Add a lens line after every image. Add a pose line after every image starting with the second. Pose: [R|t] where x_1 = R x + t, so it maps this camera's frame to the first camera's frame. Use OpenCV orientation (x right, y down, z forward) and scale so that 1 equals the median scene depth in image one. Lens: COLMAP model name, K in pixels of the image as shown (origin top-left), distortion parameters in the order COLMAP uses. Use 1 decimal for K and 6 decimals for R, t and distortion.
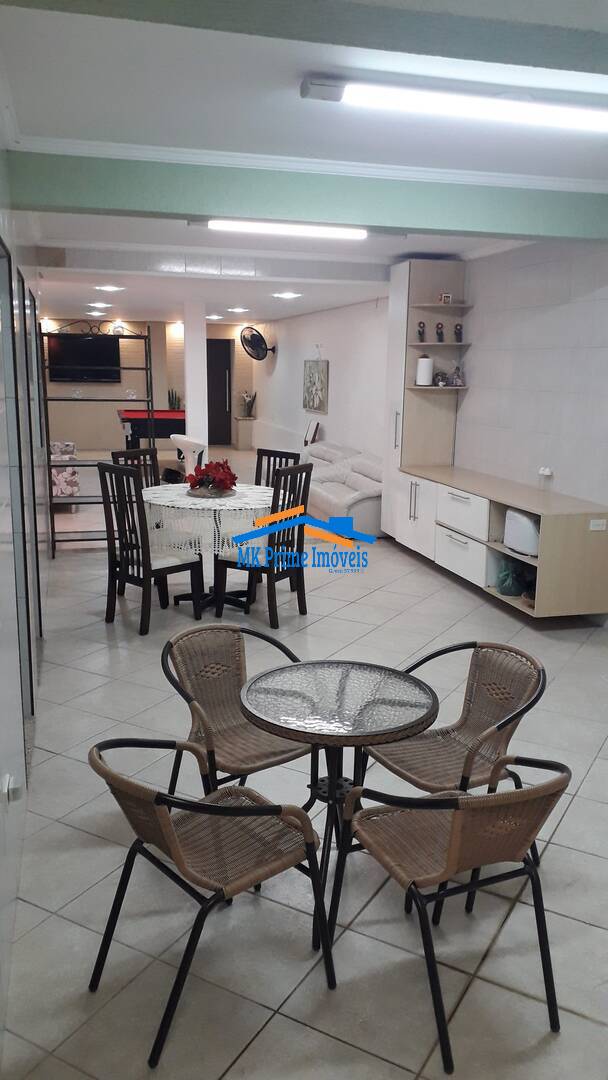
lens RADIAL K [[876.5, 0, 304.0], [0, 876.5, 540.0], [0, 0, 1]] dist [0.062980, -0.076131]
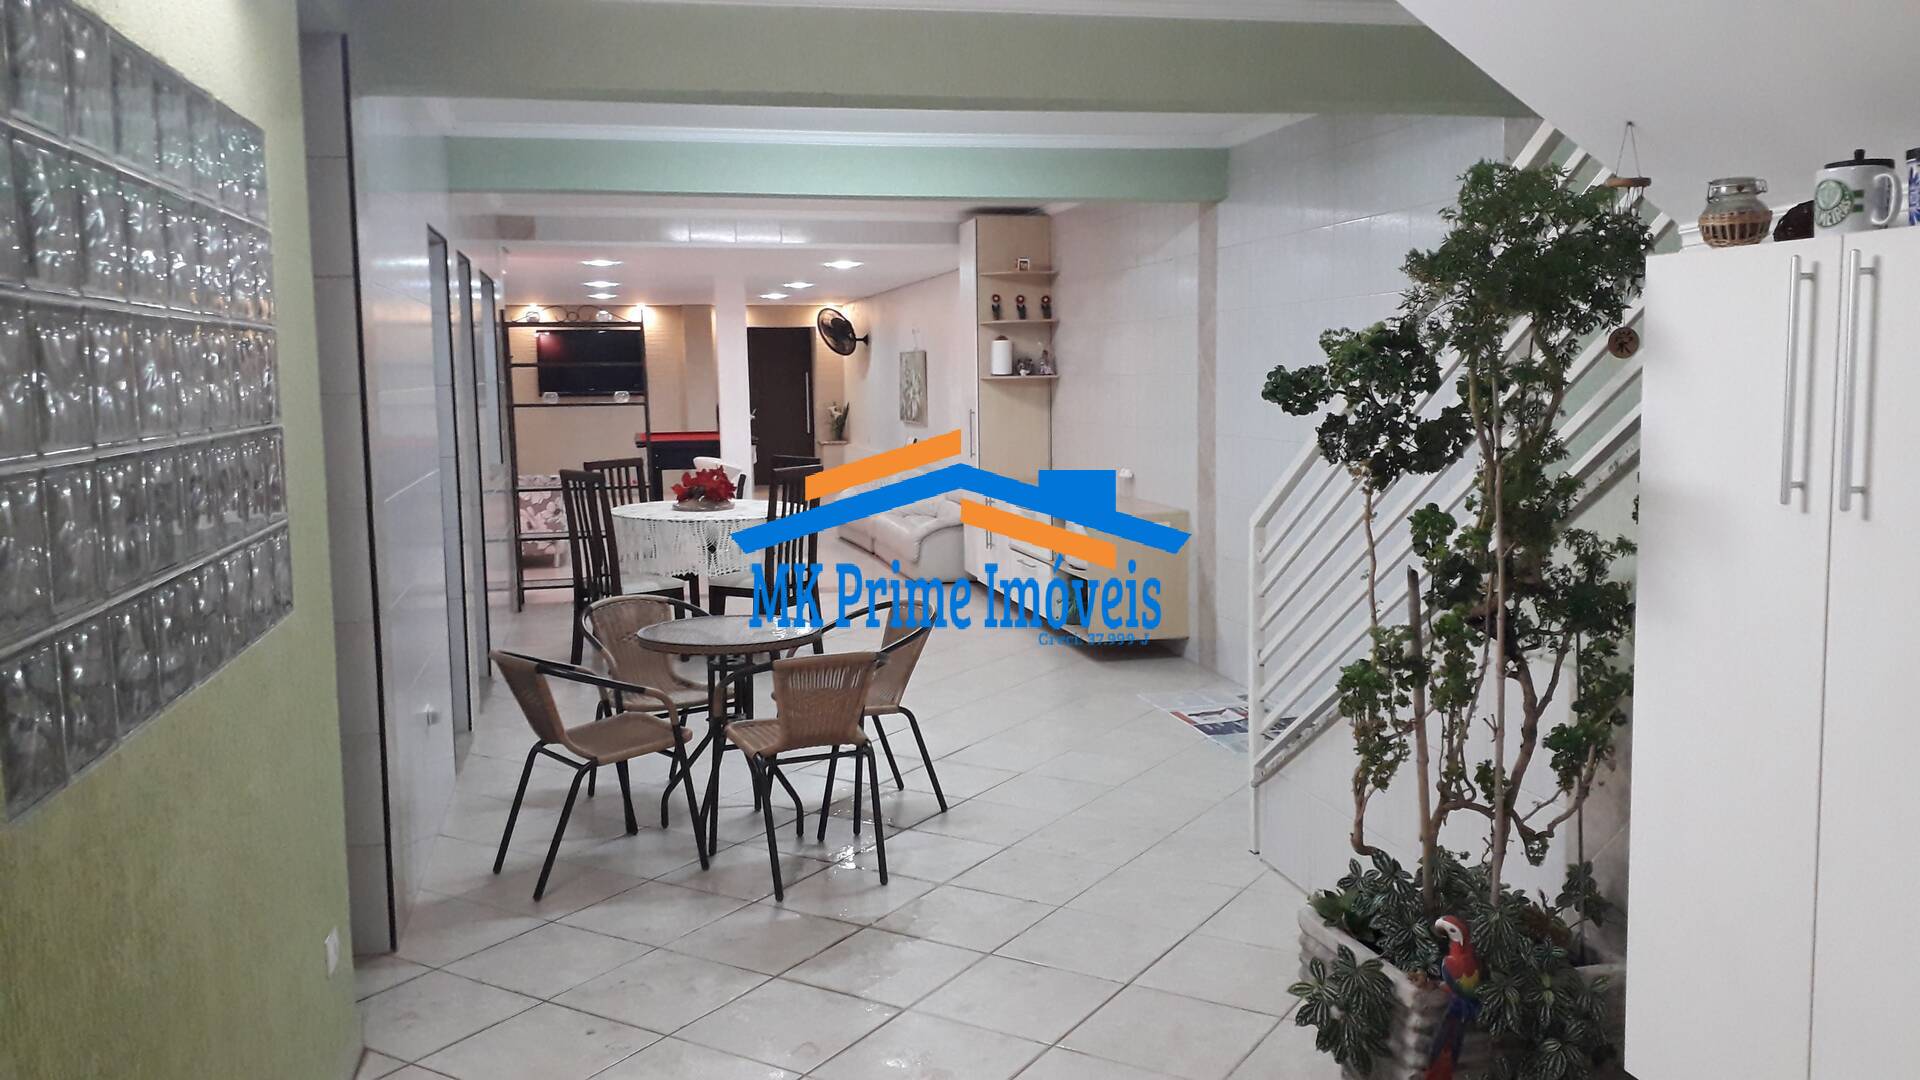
lens RADIAL K [[1558.2, 0, 986.1], [0, 1558.2, 544.5], [0, 0, 1]] dist [0.062980, -0.076131]
pose [[0.999371, -0.026051, -0.024066, 0.147480], [0.023865, 0.995919, -0.087035, 0.088065], [0.026235, 0.086406, 0.995914, -0.337793]]
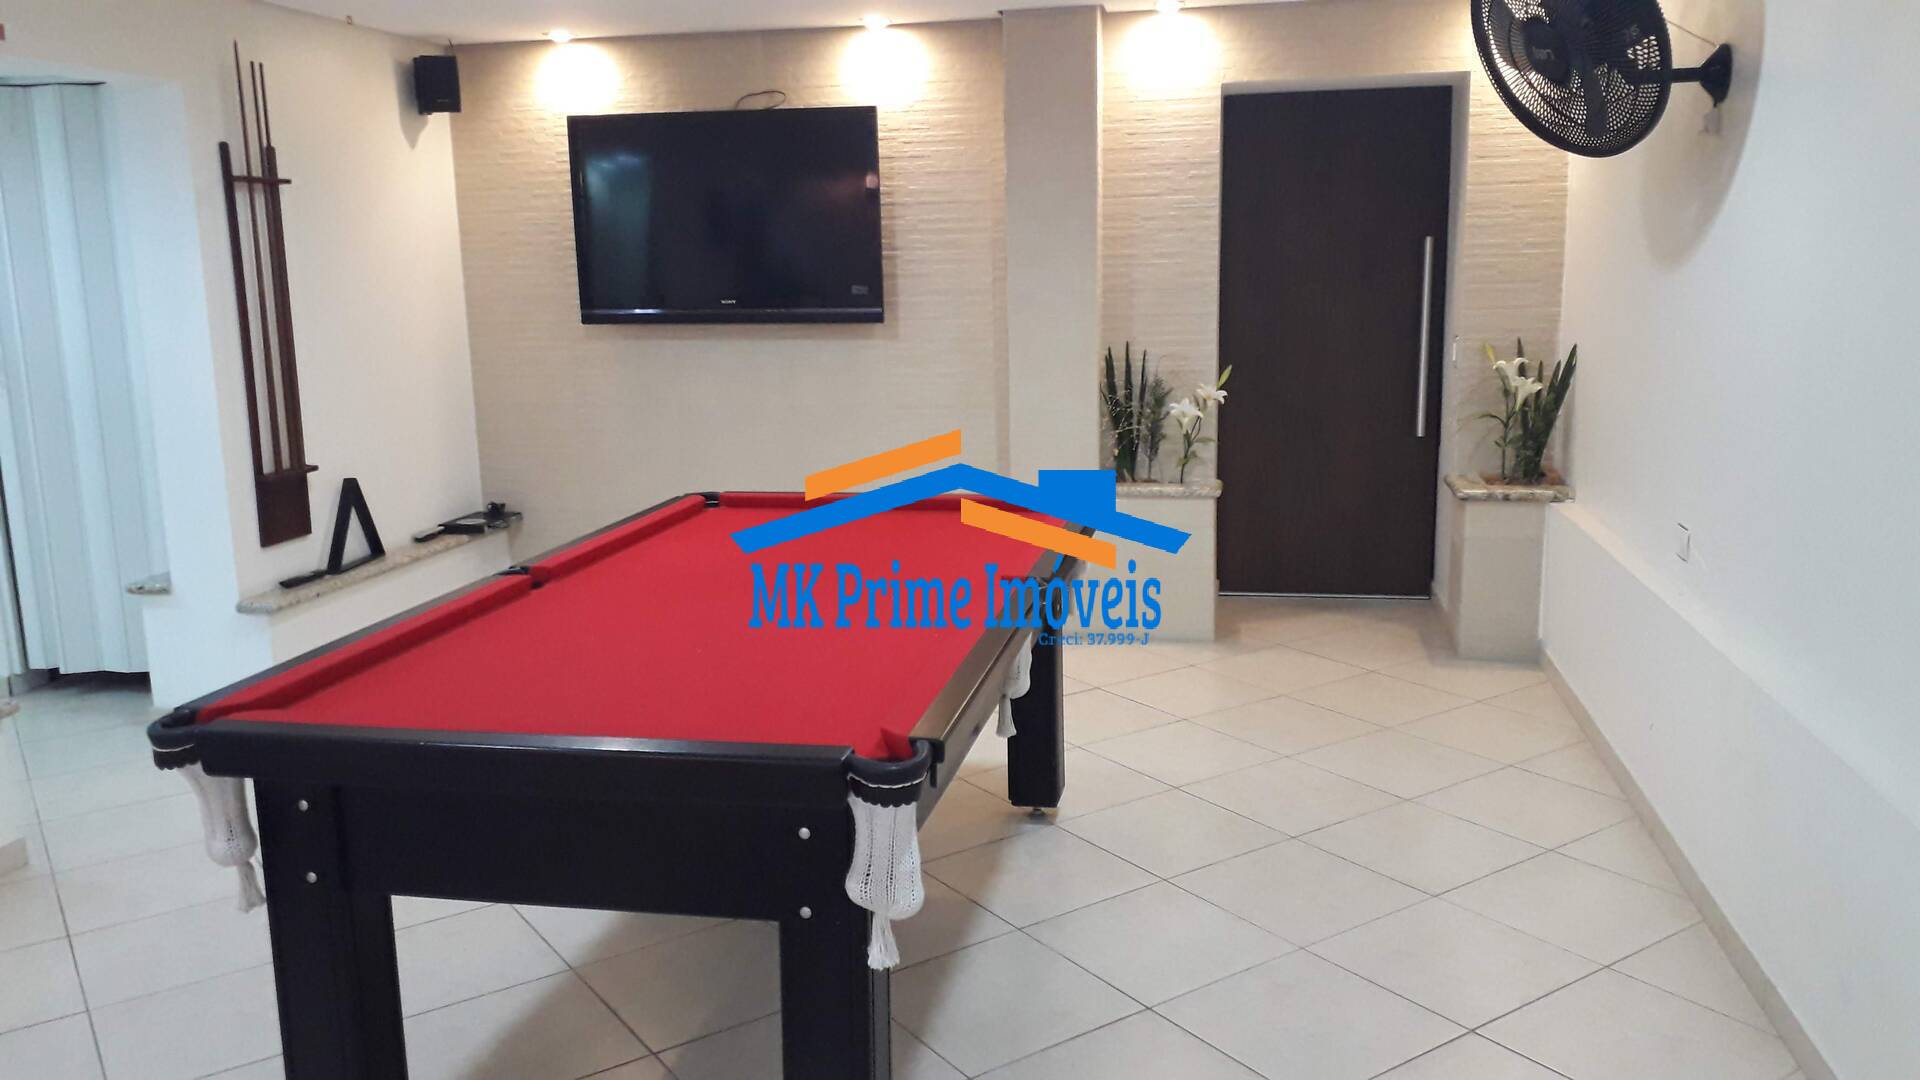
lens RADIAL K [[1429.0, 0, 960.0], [0, 1429.0, 540.0], [0, 0, 1]] dist [0.150273, -0.289557]
pose [[0.893314, 0.049900, -0.446655, -0.062492], [-0.044625, 0.998754, 0.022328, -0.252051], [0.447212, -0.000014, 0.894428, 1.305870]]
